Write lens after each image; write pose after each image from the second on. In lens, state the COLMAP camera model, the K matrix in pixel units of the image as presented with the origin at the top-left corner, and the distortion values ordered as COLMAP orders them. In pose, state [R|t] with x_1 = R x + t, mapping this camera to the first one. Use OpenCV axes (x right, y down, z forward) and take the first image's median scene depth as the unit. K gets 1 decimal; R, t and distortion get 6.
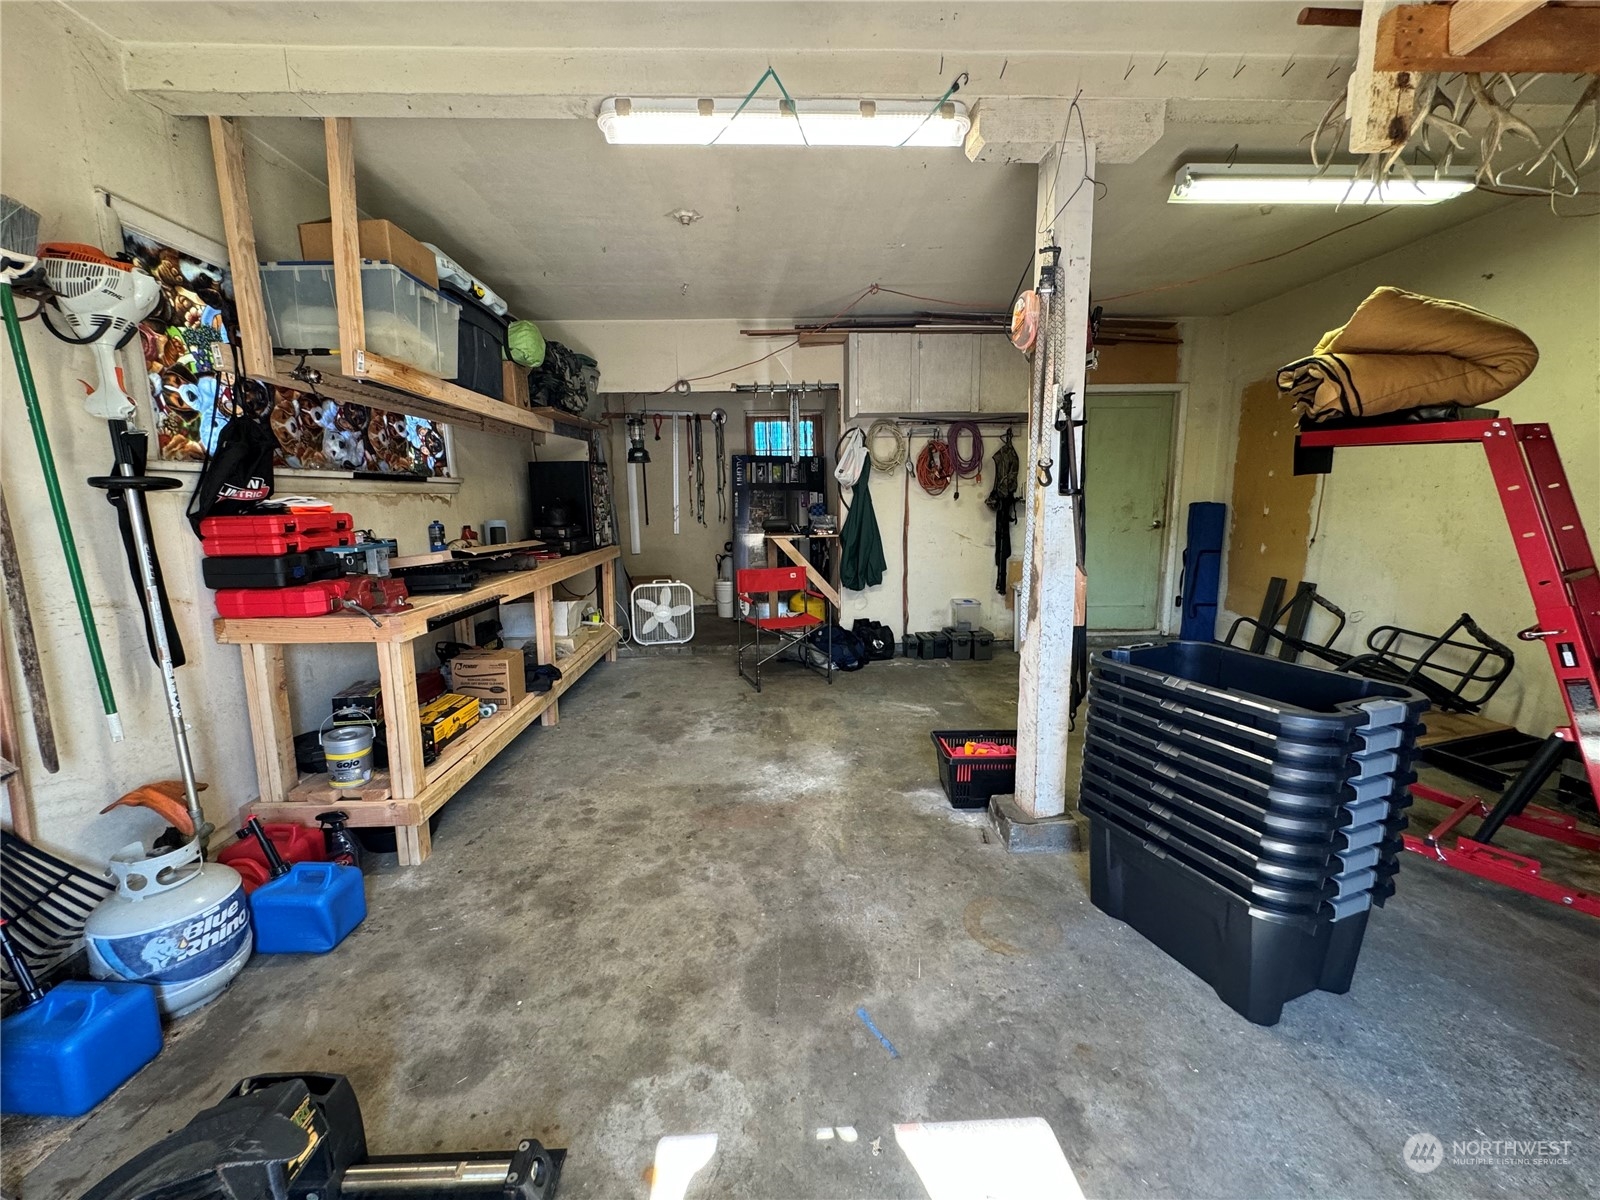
lens RADIAL K [[640.0, 0, 798.2], [0, 640.0, 599.0], [0, 0, 1]] dist [-0.002951, 0.000218]
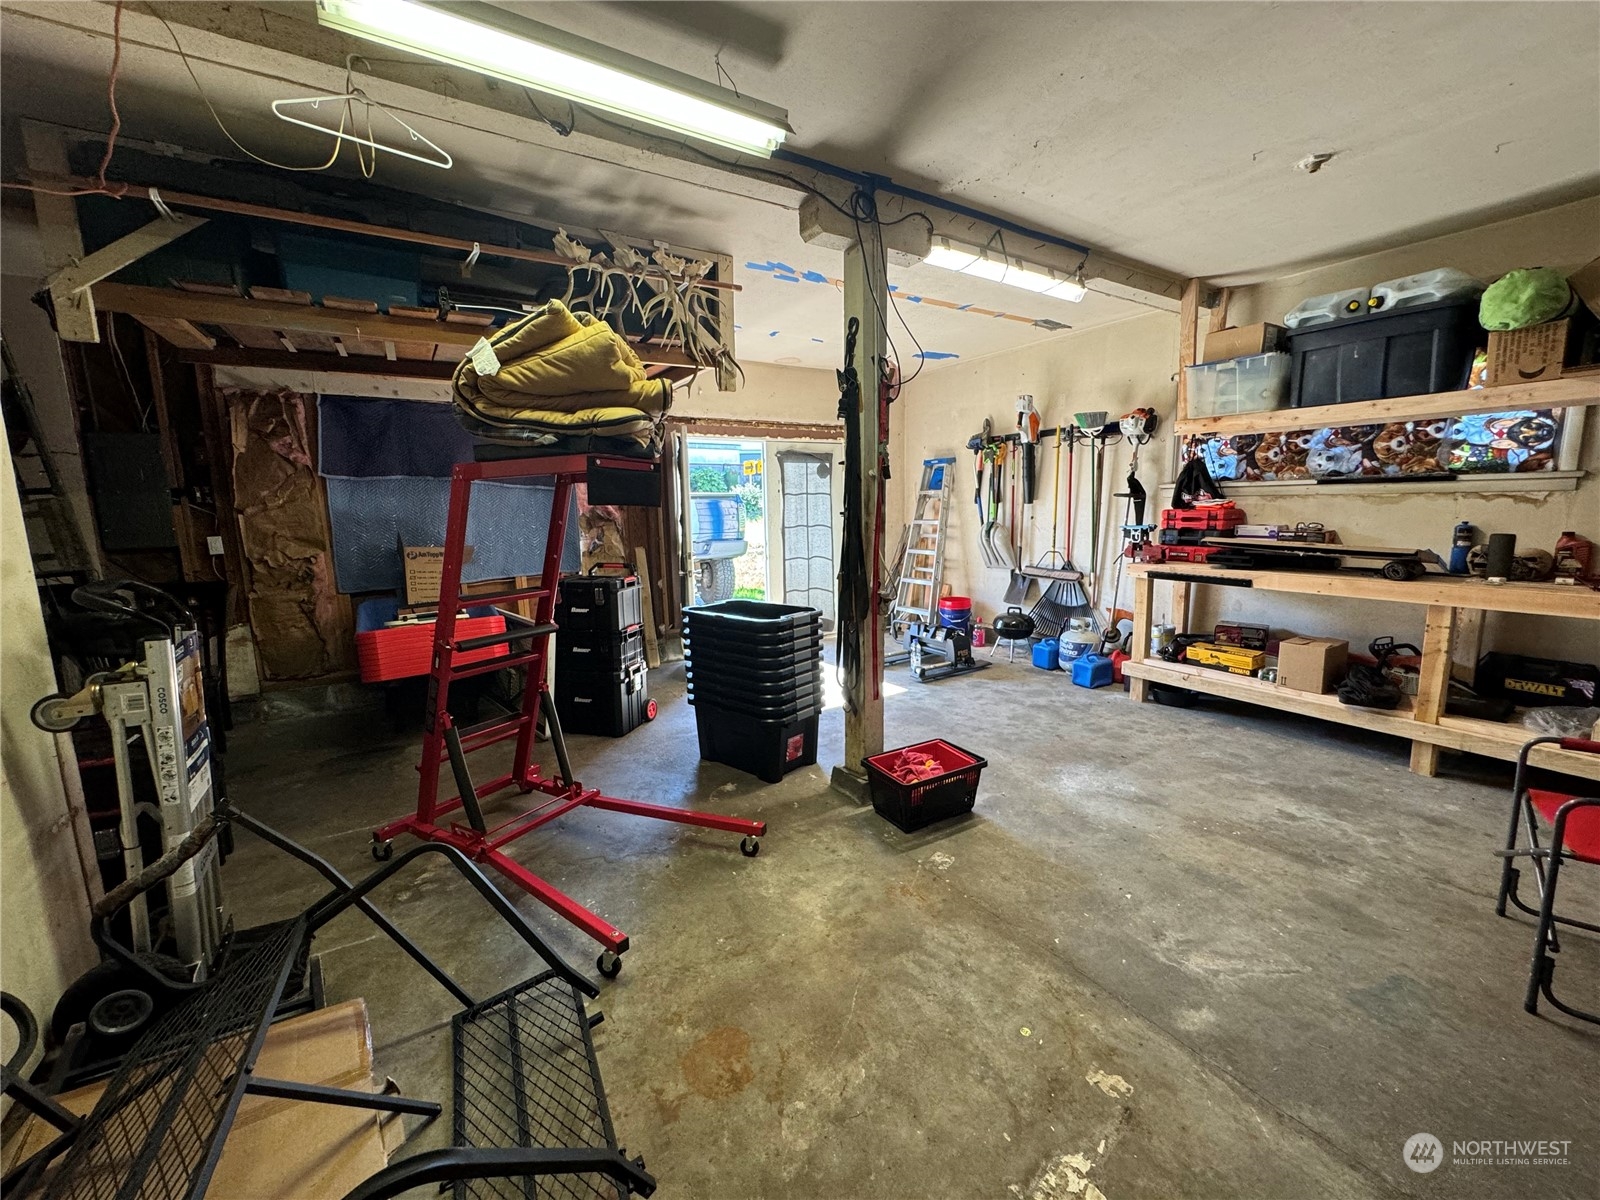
lens RADIAL K [[640.0, 0, 800.0], [0, 640.0, 596.7], [0, 0, 1]] dist [-0.002951, 0.000218]
pose [[-0.869299, 0.103481, -0.483333, 0.912156], [-0.046197, 0.956550, 0.287884, -0.296237], [0.492123, 0.272586, -0.826748, 1.626160]]
